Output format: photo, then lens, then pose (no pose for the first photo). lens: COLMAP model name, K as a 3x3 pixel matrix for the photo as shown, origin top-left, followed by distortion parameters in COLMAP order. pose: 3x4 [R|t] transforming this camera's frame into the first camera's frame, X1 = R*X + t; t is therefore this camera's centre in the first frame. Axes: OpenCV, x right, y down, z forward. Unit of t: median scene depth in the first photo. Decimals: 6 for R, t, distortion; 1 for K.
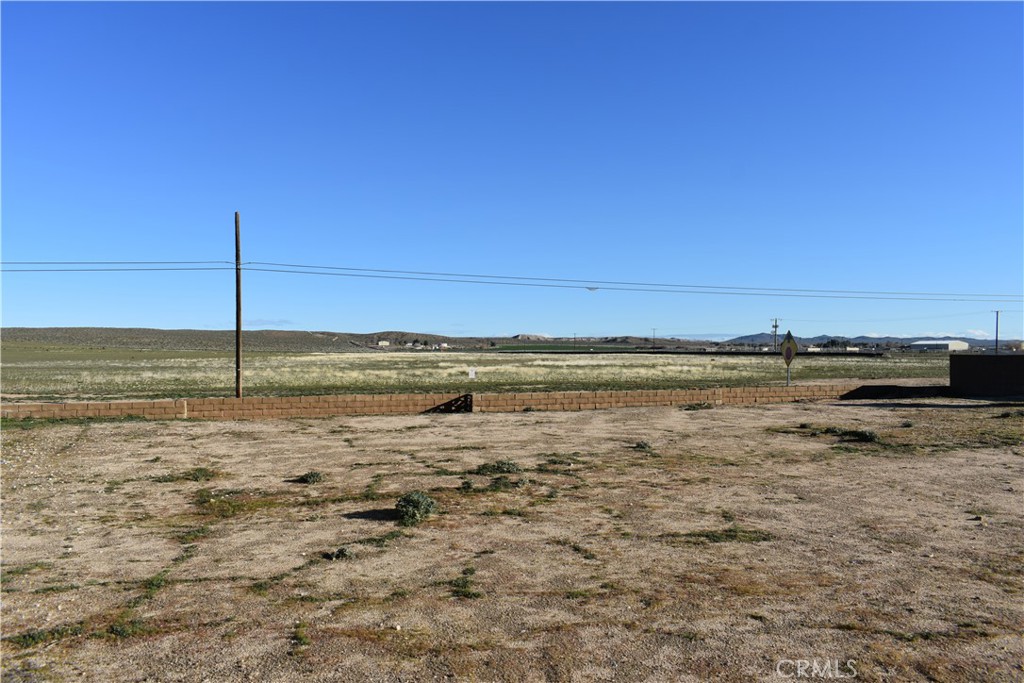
lens RADIAL K [[794.2, 0, 514.9], [0, 794.2, 340.1], [0, 0, 1]] dist [-0.016998, 0.012271]
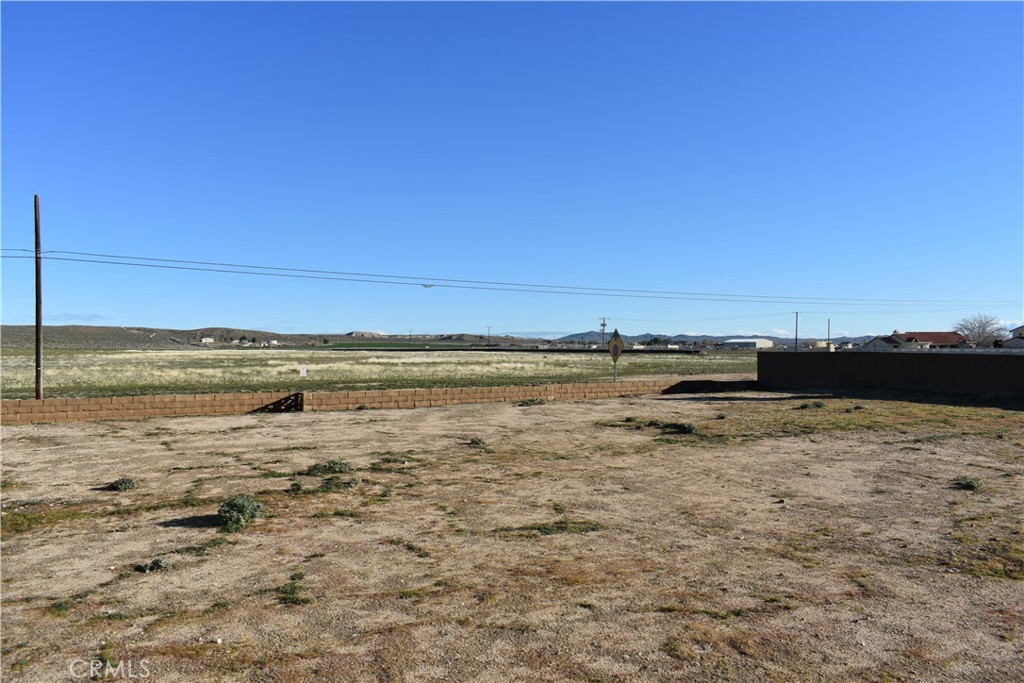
lens RADIAL K [[794.2, 0, 513.4], [0, 794.2, 341.5], [0, 0, 1]] dist [-0.016998, 0.012271]
pose [[0.979145, 0.002174, 0.203153, 0.001616], [-0.003207, 0.999984, 0.004755, 0.000998], [-0.203139, -0.005307, 0.979135, 0.005760]]
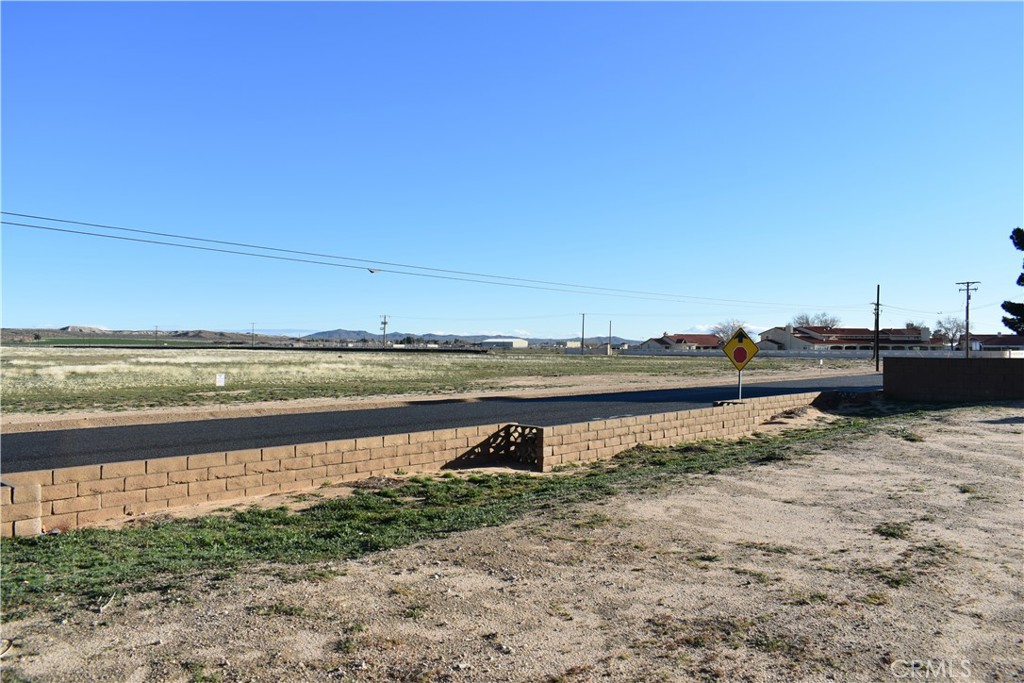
lens RADIAL K [[794.2, 0, 511.7], [0, 794.2, 351.0], [0, 0, 1]] dist [-0.016998, 0.012271]
pose [[0.868328, 0.004164, 0.495973, -0.890934], [-0.013703, 0.999784, 0.015598, 0.008741], [-0.495801, -0.020340, 0.868198, 1.224005]]
